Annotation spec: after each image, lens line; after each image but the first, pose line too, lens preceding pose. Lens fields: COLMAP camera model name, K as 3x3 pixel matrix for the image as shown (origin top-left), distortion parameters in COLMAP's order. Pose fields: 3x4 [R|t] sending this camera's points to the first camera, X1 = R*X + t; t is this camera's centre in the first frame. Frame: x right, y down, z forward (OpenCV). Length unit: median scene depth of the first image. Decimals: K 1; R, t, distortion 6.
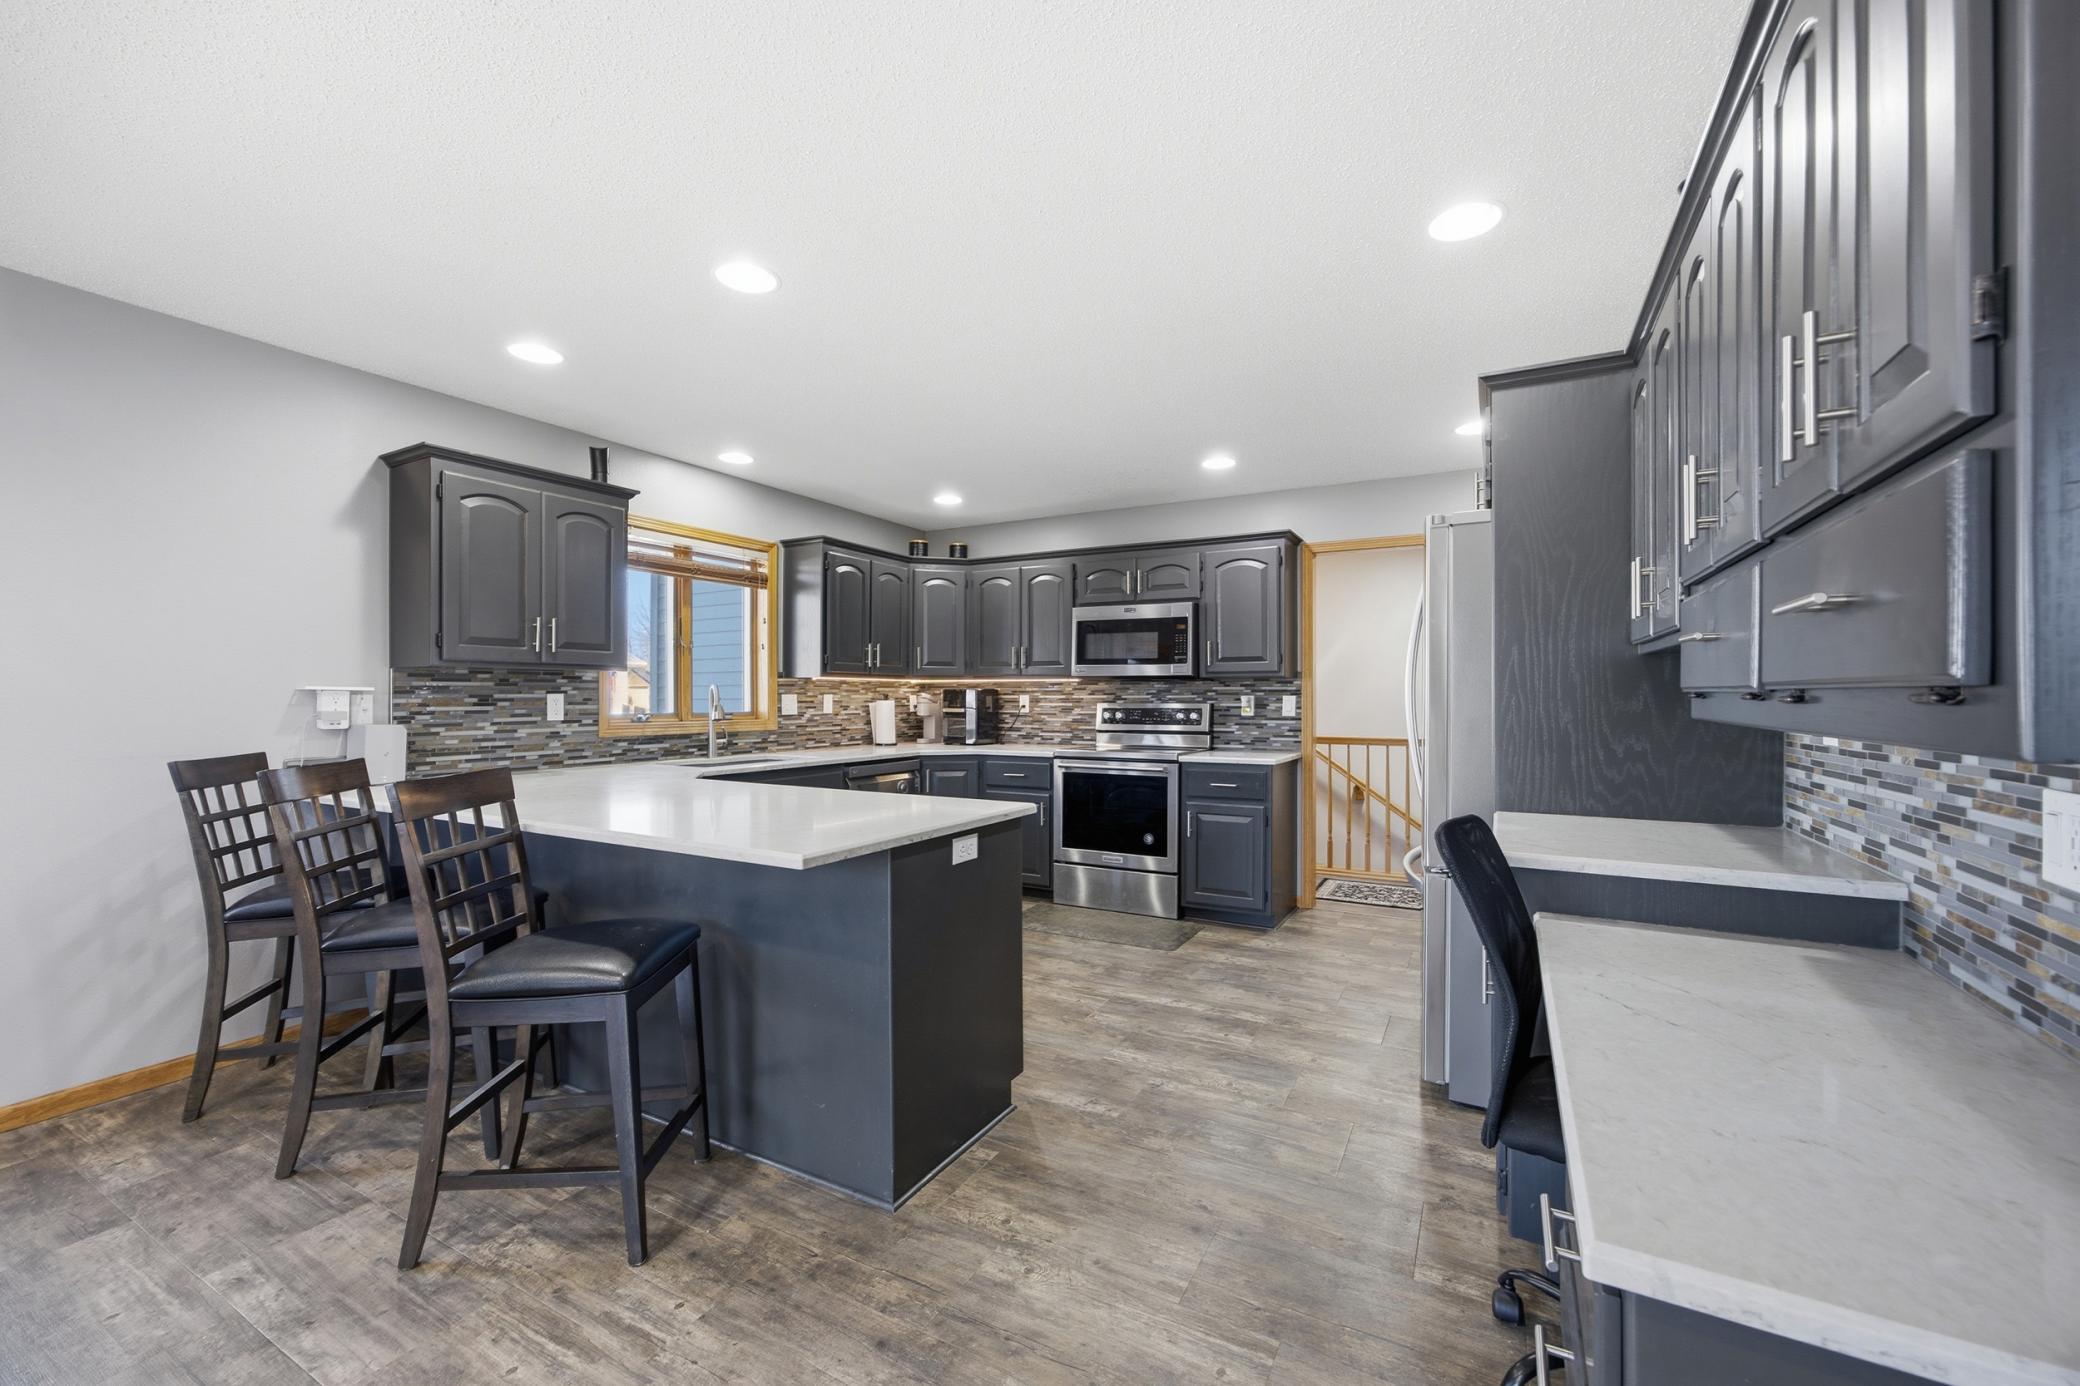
lens RADIAL K [[813.4, 0, 1043.4], [0, 813.4, 703.6], [0, 0, 1]] dist [-0.000309, 0.000091]
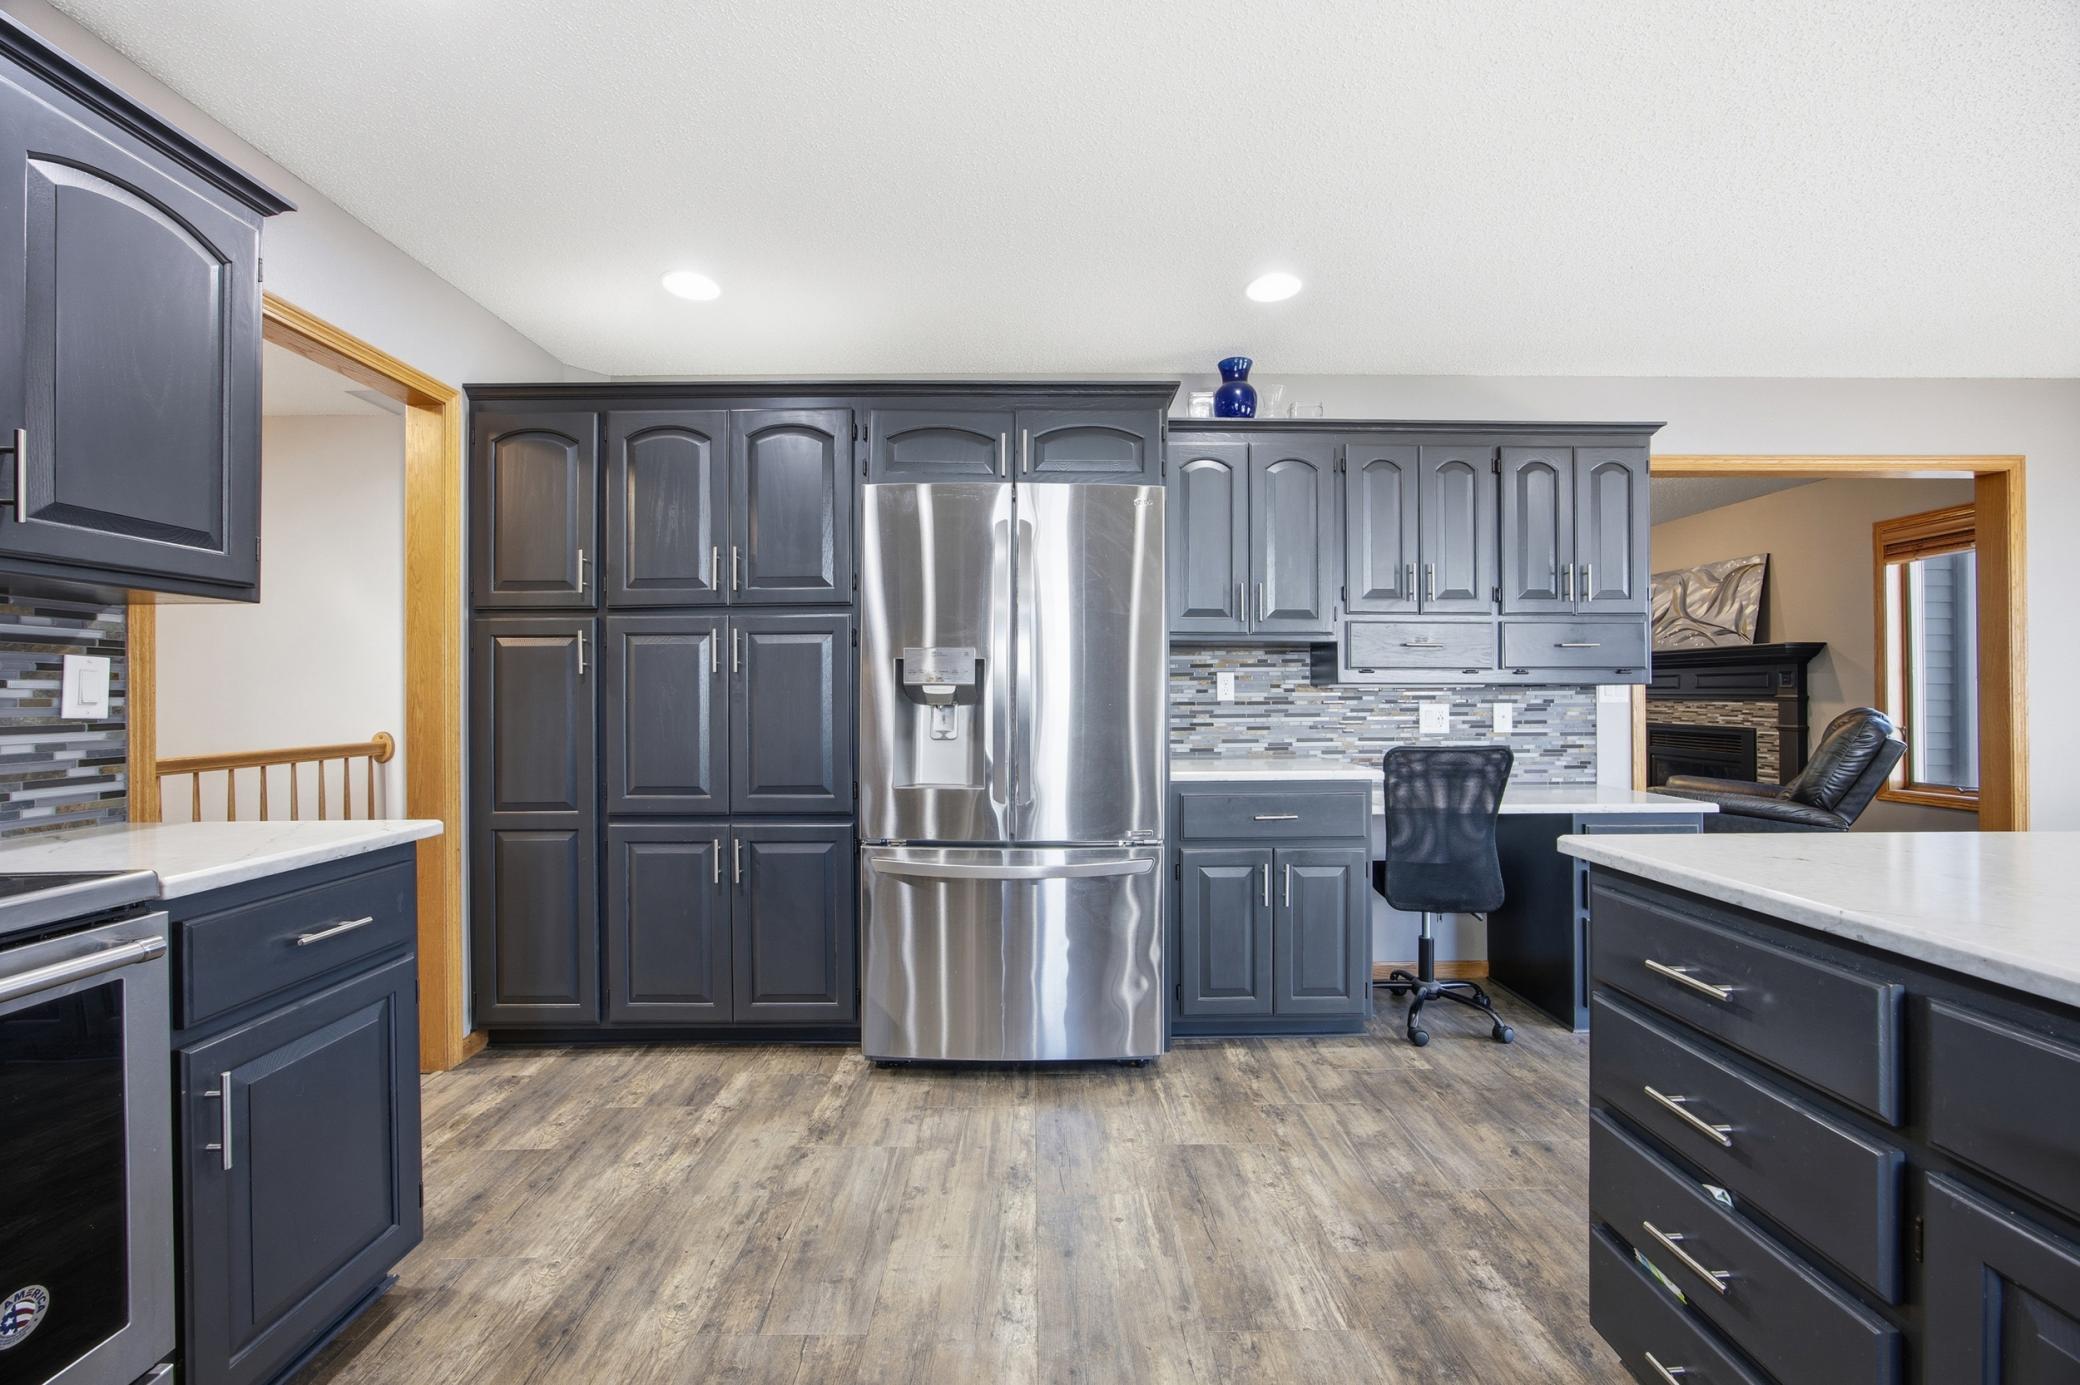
lens RADIAL K [[813.4, 0, 1043.4], [0, 813.4, 703.1], [0, 0, 1]] dist [-0.000309, 0.000091]
pose [[-0.489384, -0.008270, 0.872029, -0.227006], [0.009366, 0.999848, 0.014738, 0.010785], [-0.872018, 0.015380, -0.489232, 1.113317]]
